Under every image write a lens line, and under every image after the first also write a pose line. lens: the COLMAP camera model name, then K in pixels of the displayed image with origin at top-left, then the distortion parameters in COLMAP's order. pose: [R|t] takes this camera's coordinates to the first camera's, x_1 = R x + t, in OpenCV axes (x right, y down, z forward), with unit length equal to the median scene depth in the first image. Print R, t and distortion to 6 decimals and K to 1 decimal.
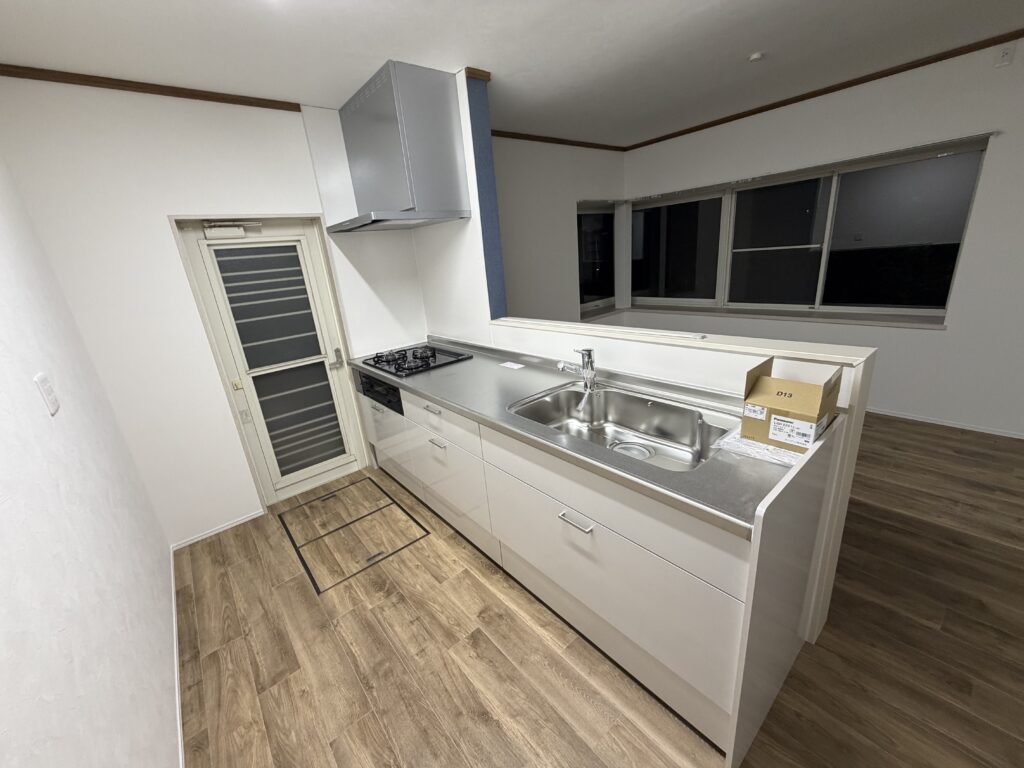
lens RADIAL K [[403.6, 0, 512.0], [0, 403.6, 384.0], [0, 0, 1]] dist [-0.002411, -0.000597]
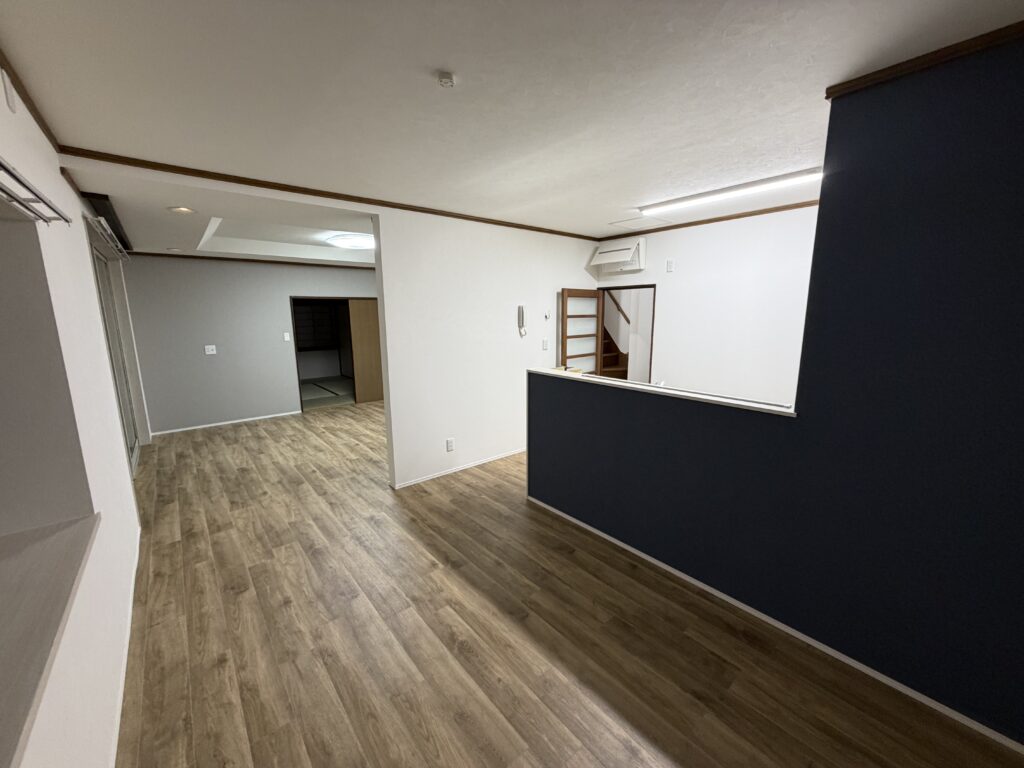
lens RADIAL K [[403.6, 0, 512.0], [0, 403.6, 384.0], [0, 0, 1]] dist [-0.002411, -0.000597]
pose [[-0.996102, 0.087705, 0.009424, 0.472497], [0.080098, 0.854563, 0.513133, -0.529754], [0.036951, 0.511888, -0.858257, 1.401299]]
